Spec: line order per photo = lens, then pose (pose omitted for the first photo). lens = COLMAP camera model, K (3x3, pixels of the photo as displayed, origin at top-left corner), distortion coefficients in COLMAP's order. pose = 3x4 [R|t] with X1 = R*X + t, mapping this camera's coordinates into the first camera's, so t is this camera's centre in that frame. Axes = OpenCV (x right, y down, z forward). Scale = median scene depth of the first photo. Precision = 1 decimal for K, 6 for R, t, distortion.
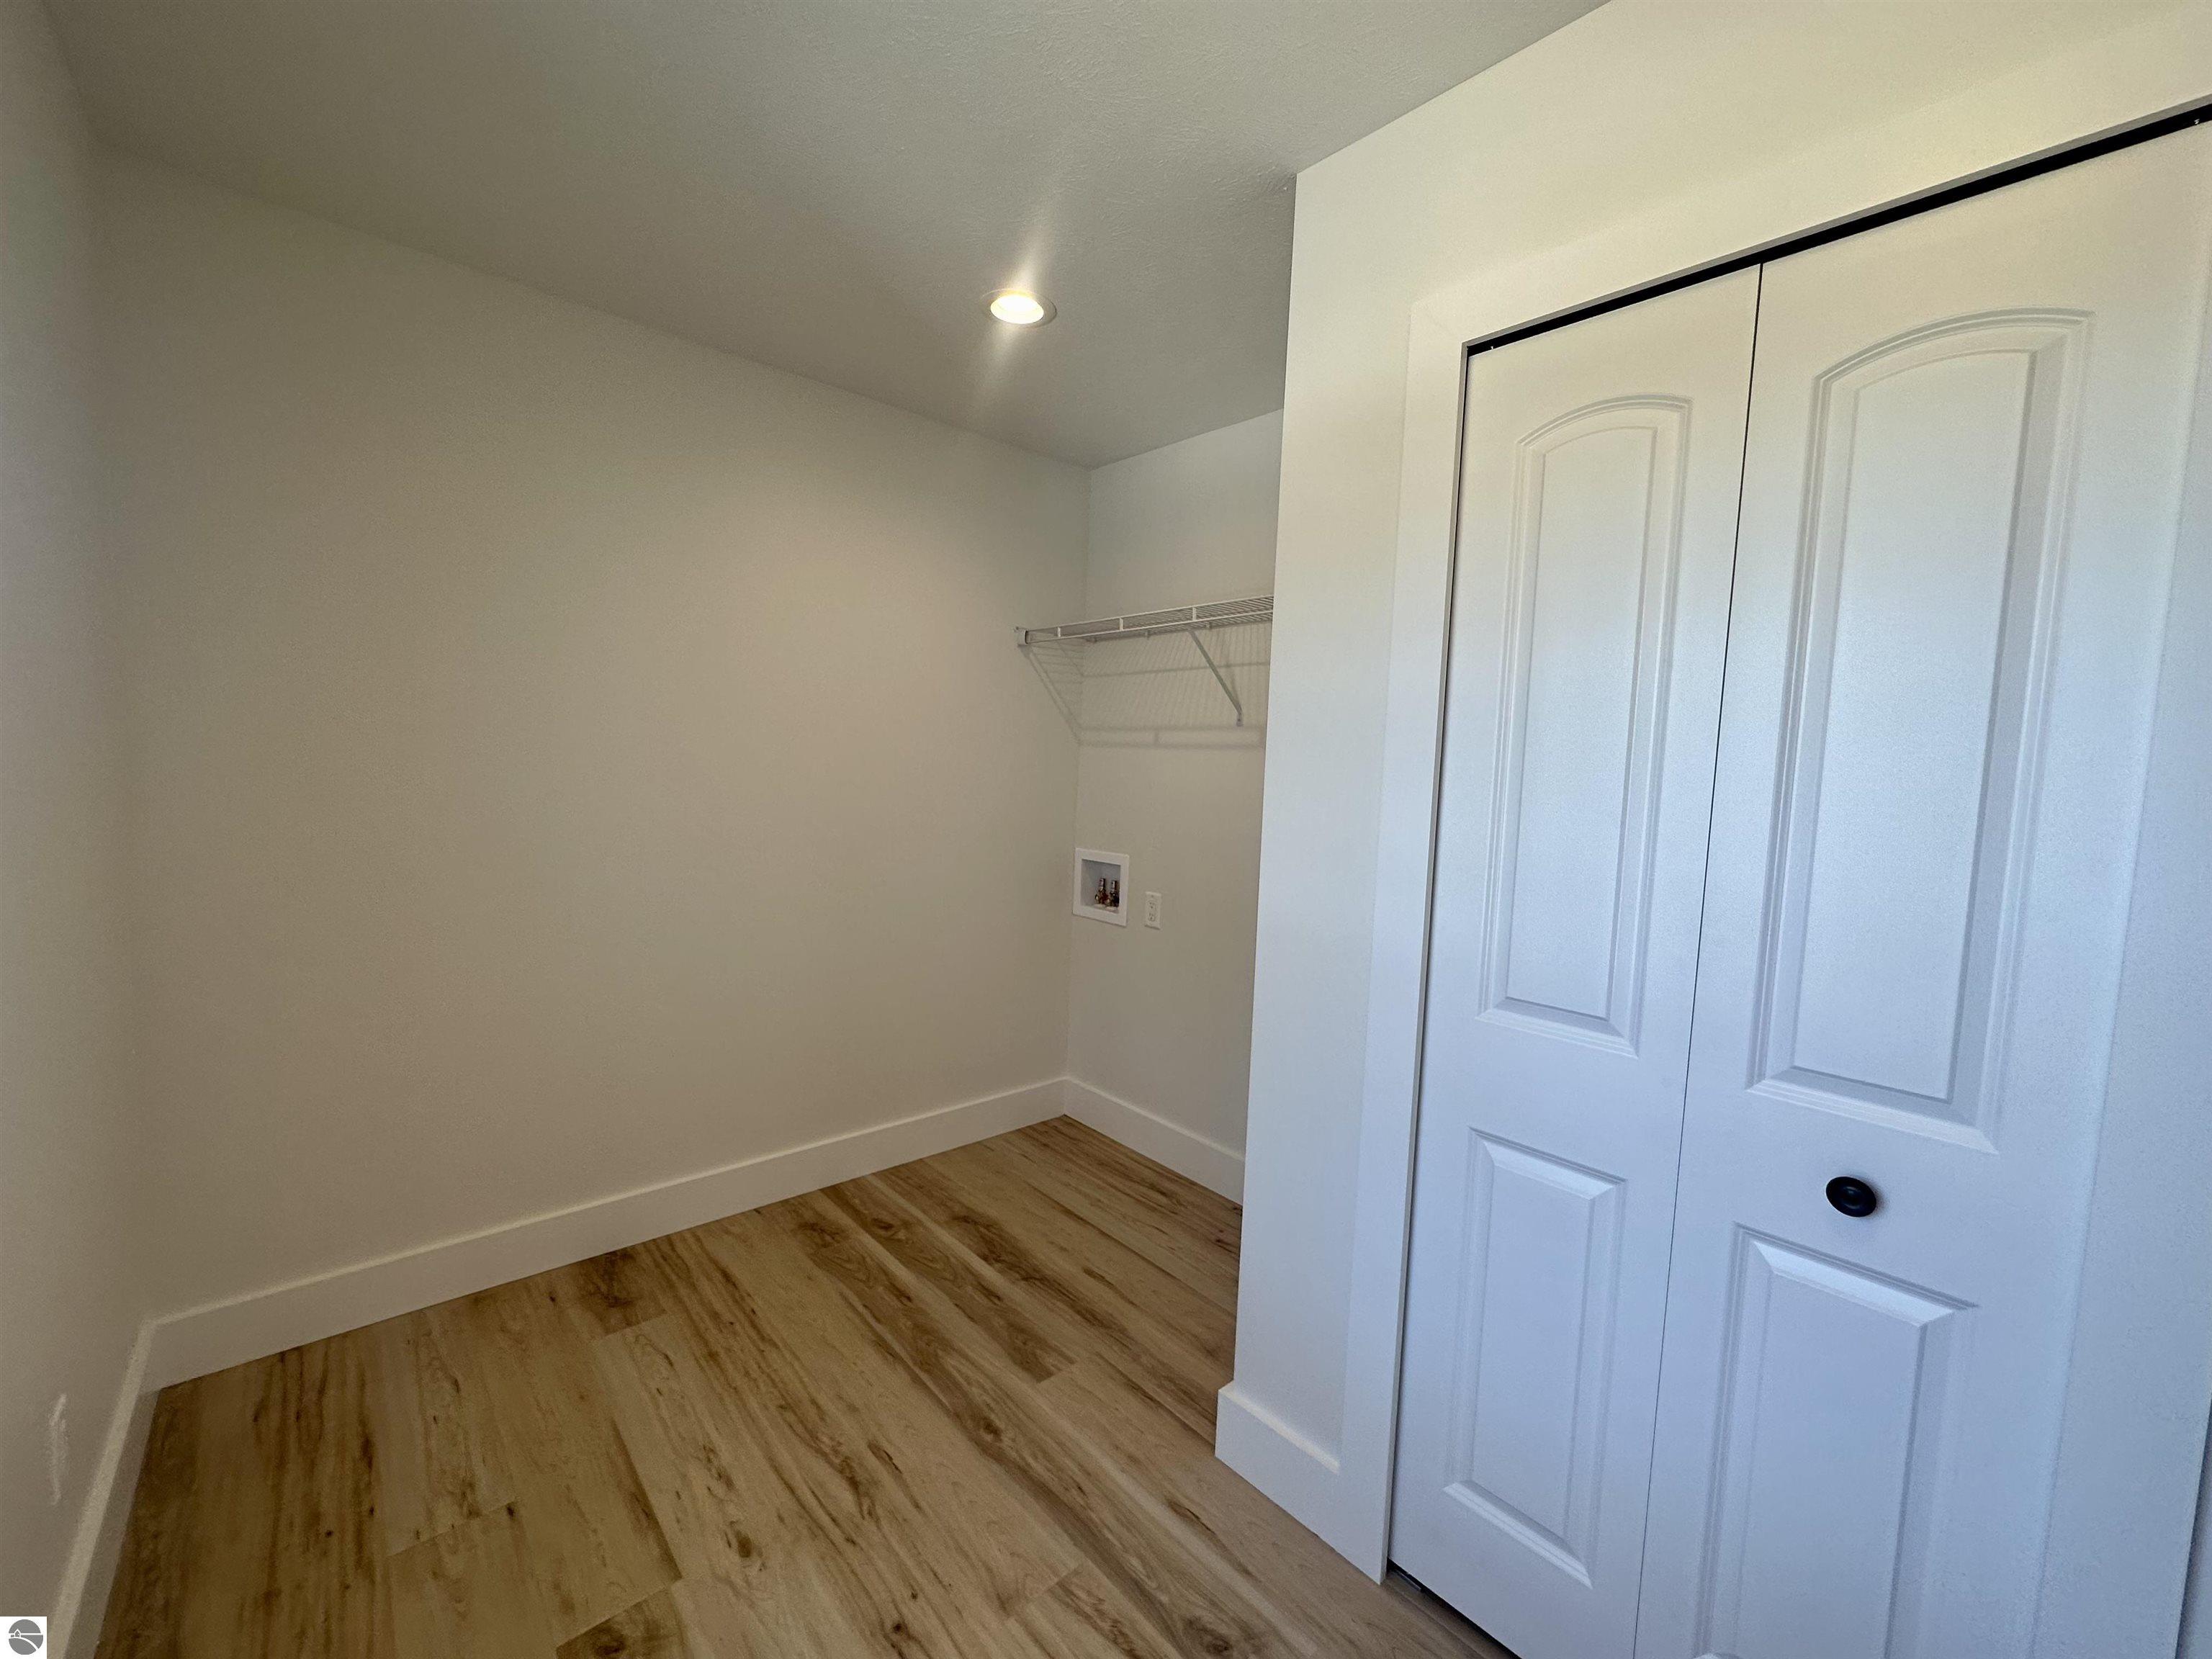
lens RADIAL K [[880.7, 0, 1112.1], [0, 880.7, 821.2], [0, 0, 1]] dist [-0.001978, 0.000227]
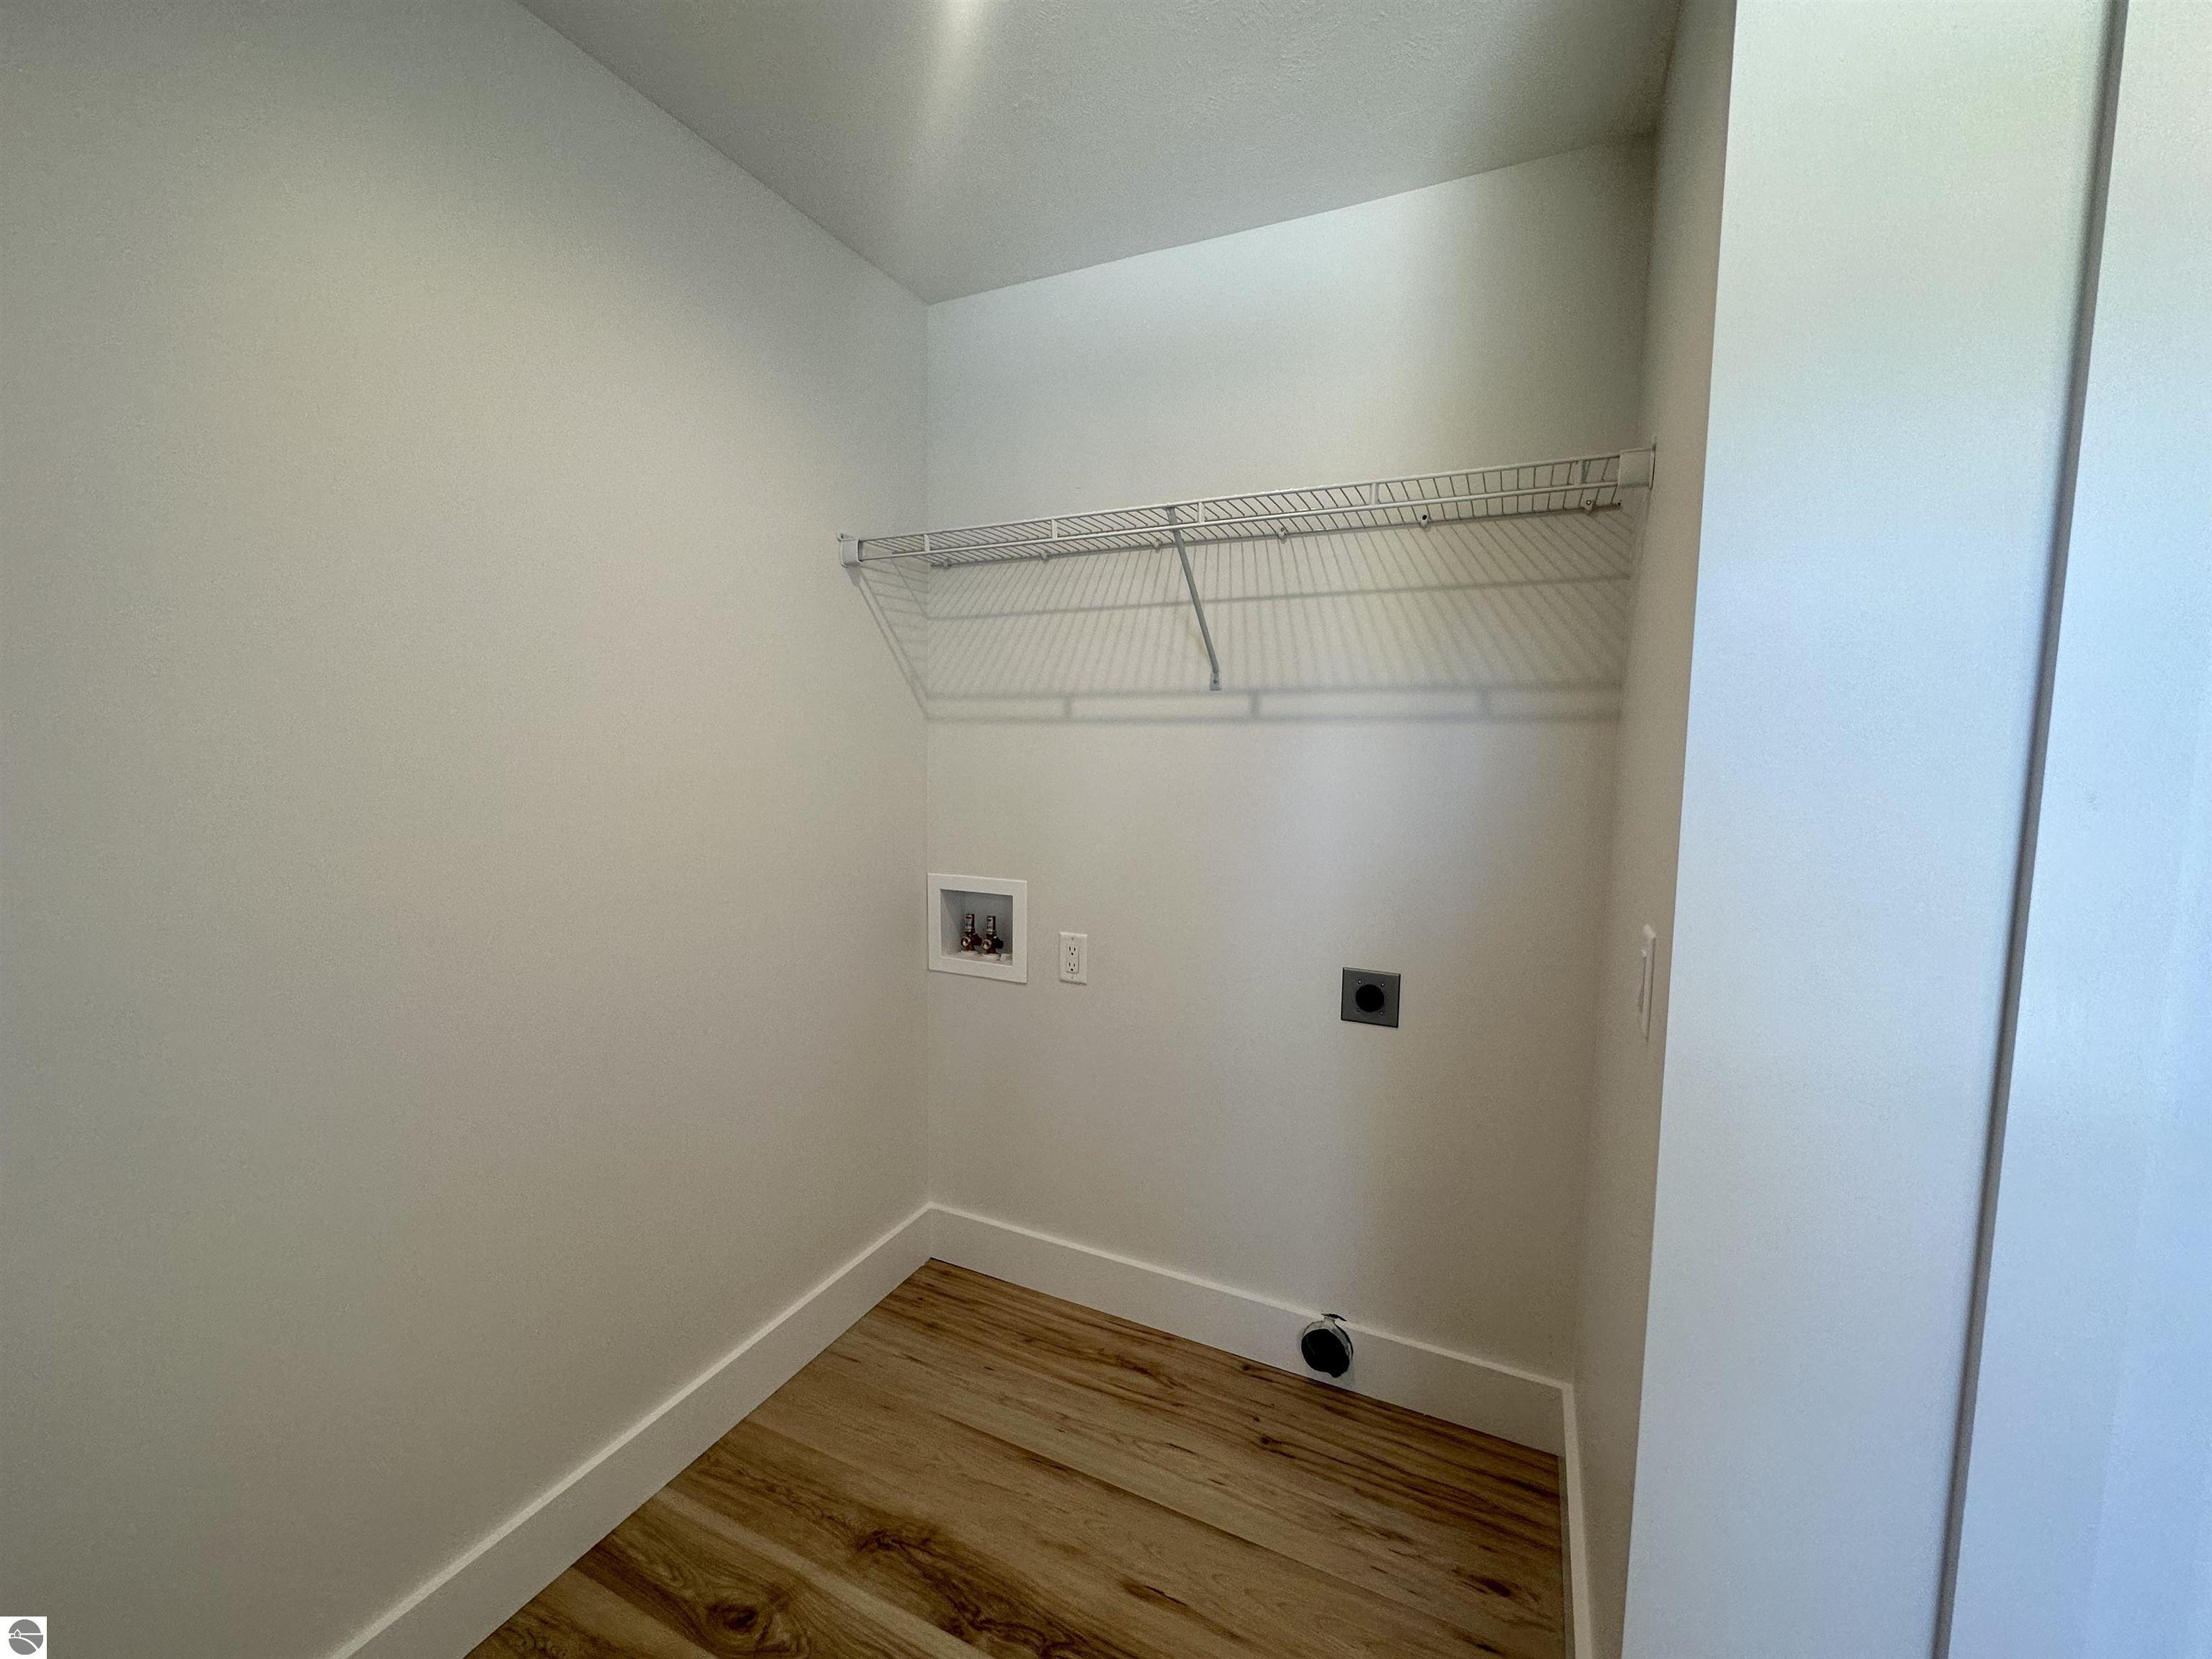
lens RADIAL K [[880.7, 0, 1112.0], [0, 880.7, 821.9], [0, 0, 1]] dist [-0.001978, 0.000227]
pose [[0.921622, -0.060952, 0.383272, -0.194500], [0.048801, 0.997952, 0.041358, -0.034859], [-0.385008, -0.019412, 0.922709, 0.366654]]
